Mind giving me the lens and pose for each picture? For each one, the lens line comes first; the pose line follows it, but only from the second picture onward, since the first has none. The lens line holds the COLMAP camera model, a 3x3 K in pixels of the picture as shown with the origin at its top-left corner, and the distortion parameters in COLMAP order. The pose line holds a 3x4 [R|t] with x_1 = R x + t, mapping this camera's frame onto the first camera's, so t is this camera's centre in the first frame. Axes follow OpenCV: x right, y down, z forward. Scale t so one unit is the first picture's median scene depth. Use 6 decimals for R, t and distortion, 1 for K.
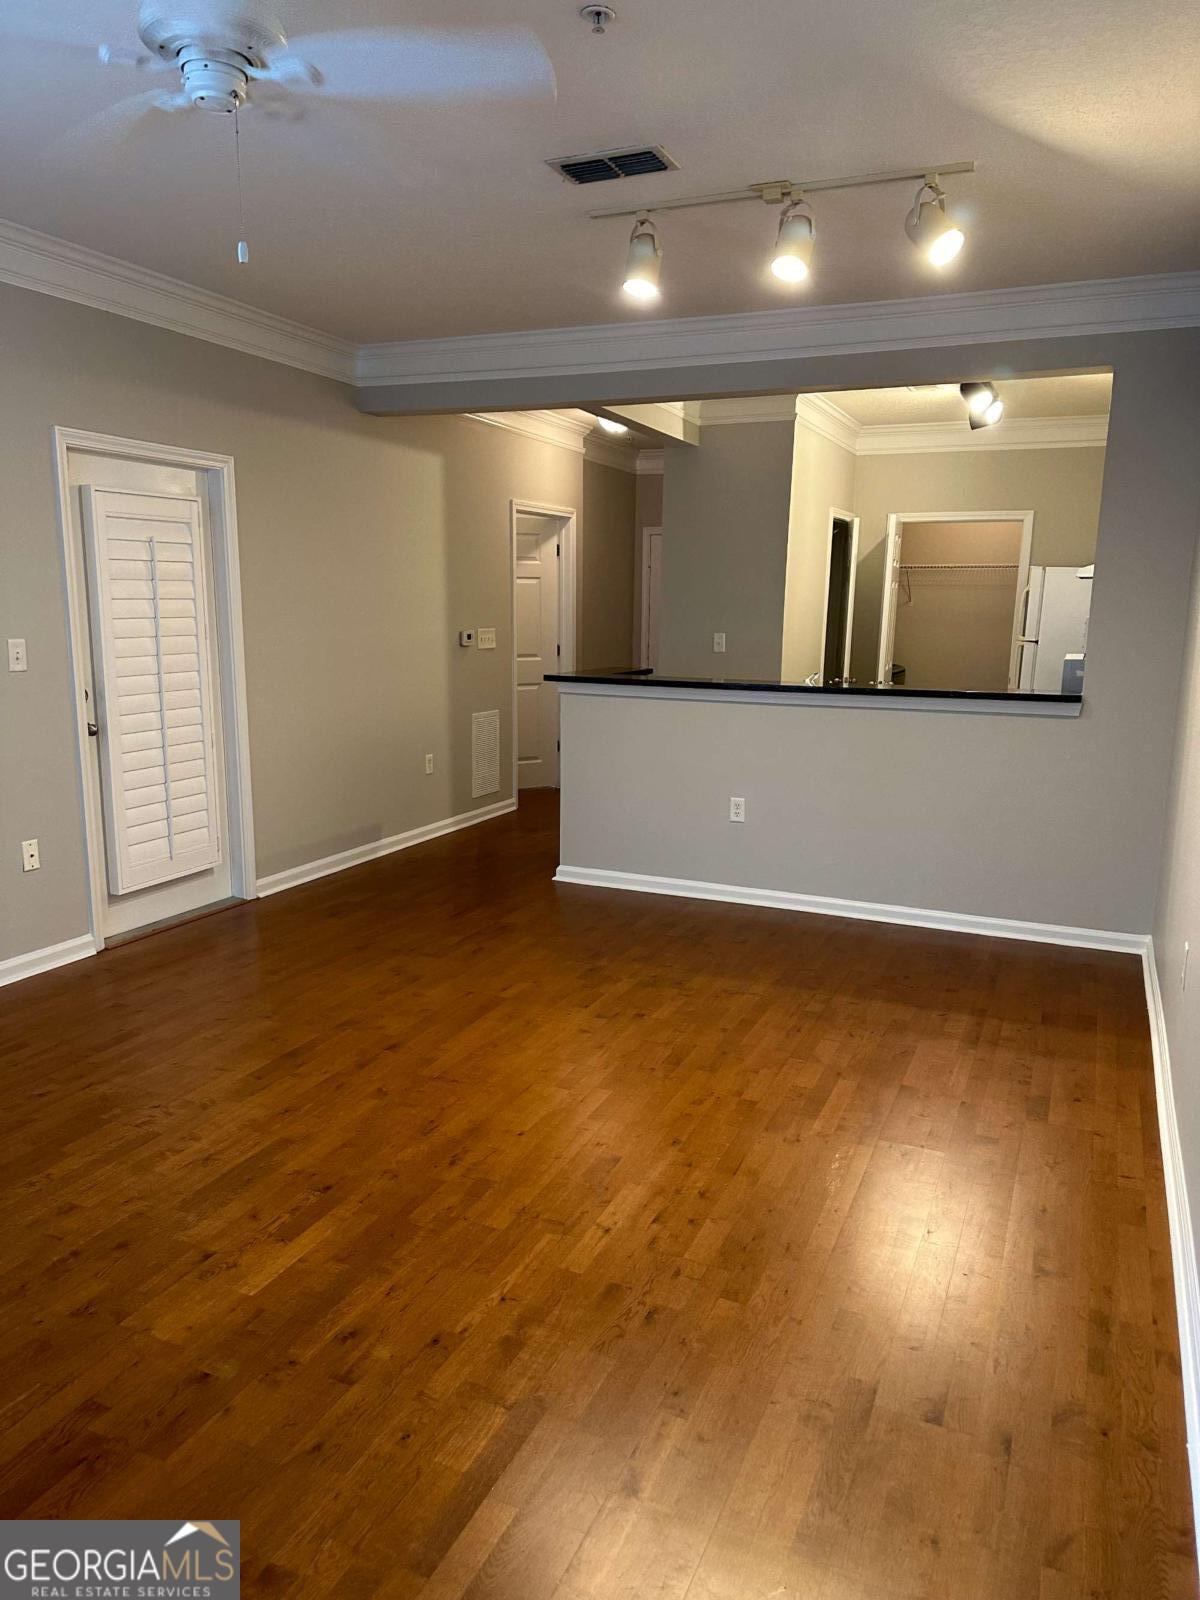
lens RADIAL K [[1135.8, 0, 609.6], [0, 1135.8, 811.4], [0, 0, 1]] dist [0.055832, -0.082018]
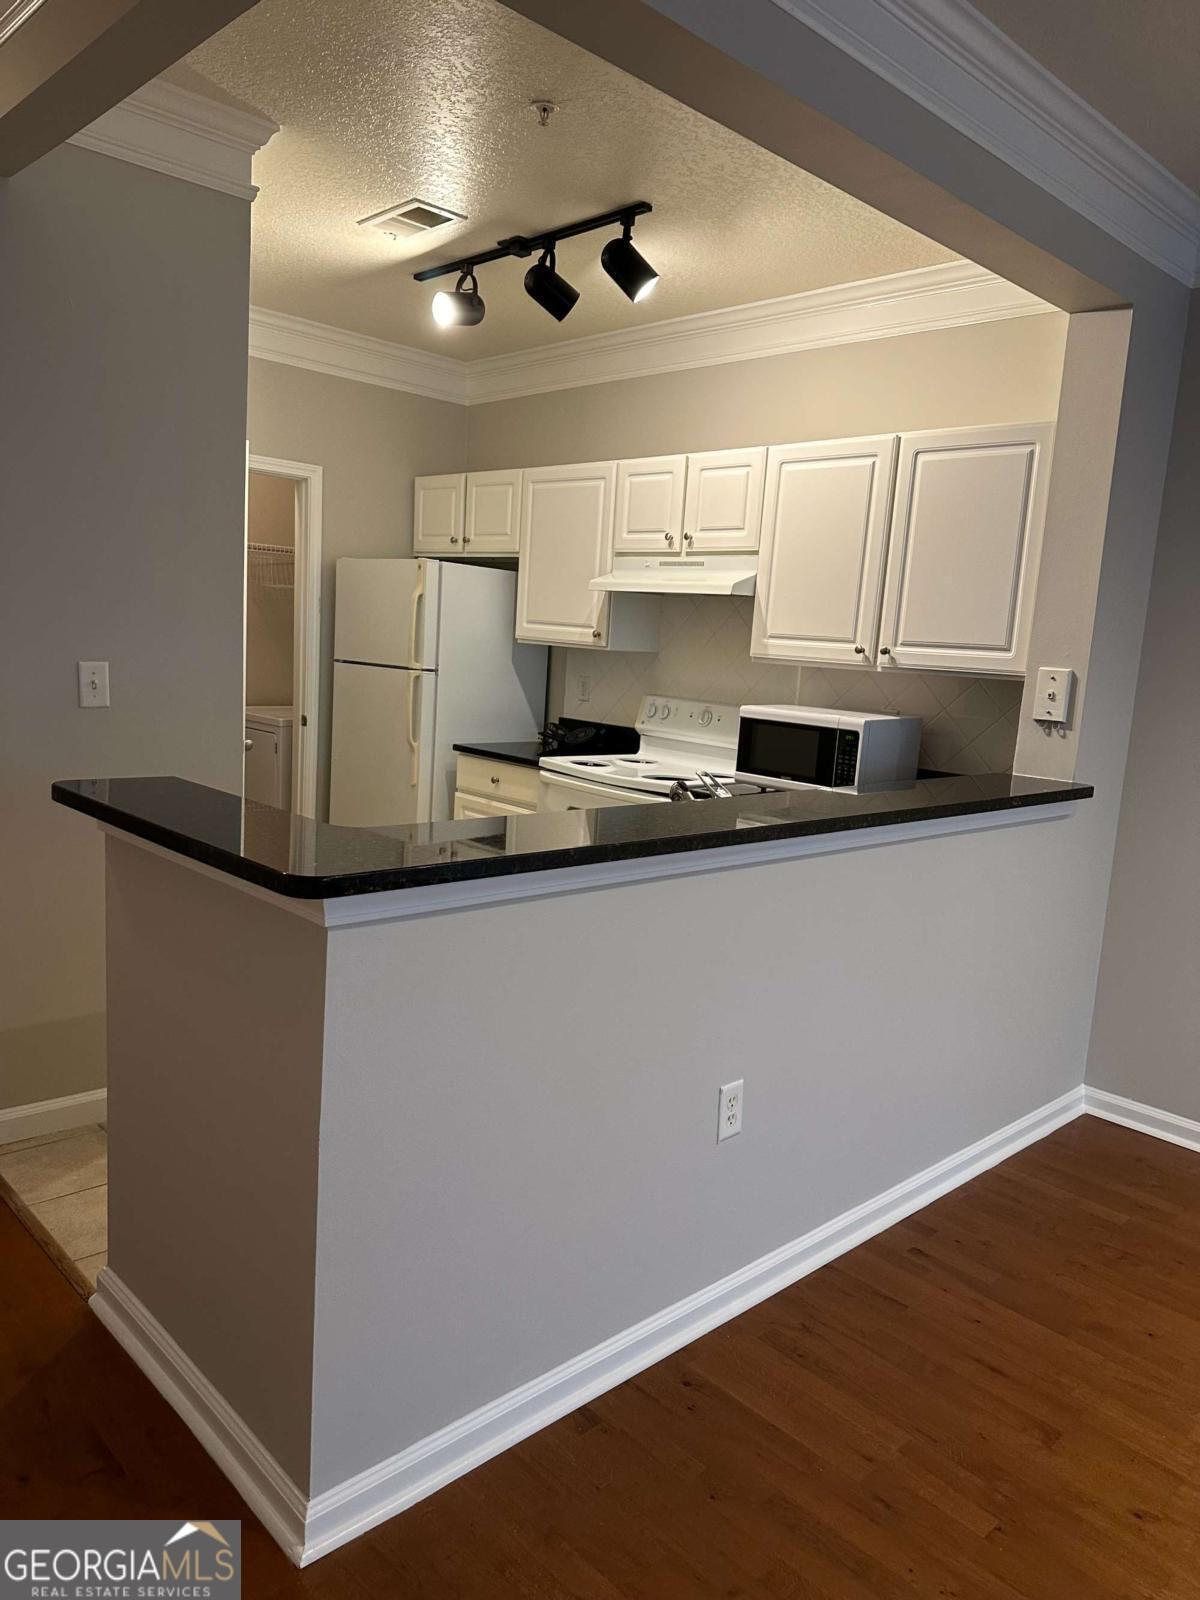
lens RADIAL K [[1135.8, 0, 609.6], [0, 1135.8, 811.4], [0, 0, 1]] dist [0.055832, -0.082018]
pose [[0.391001, -0.126111, 0.911709, -0.216219], [0.108715, 0.989962, 0.090311, -0.119658], [-0.913947, 0.063805, 0.400786, 0.664613]]
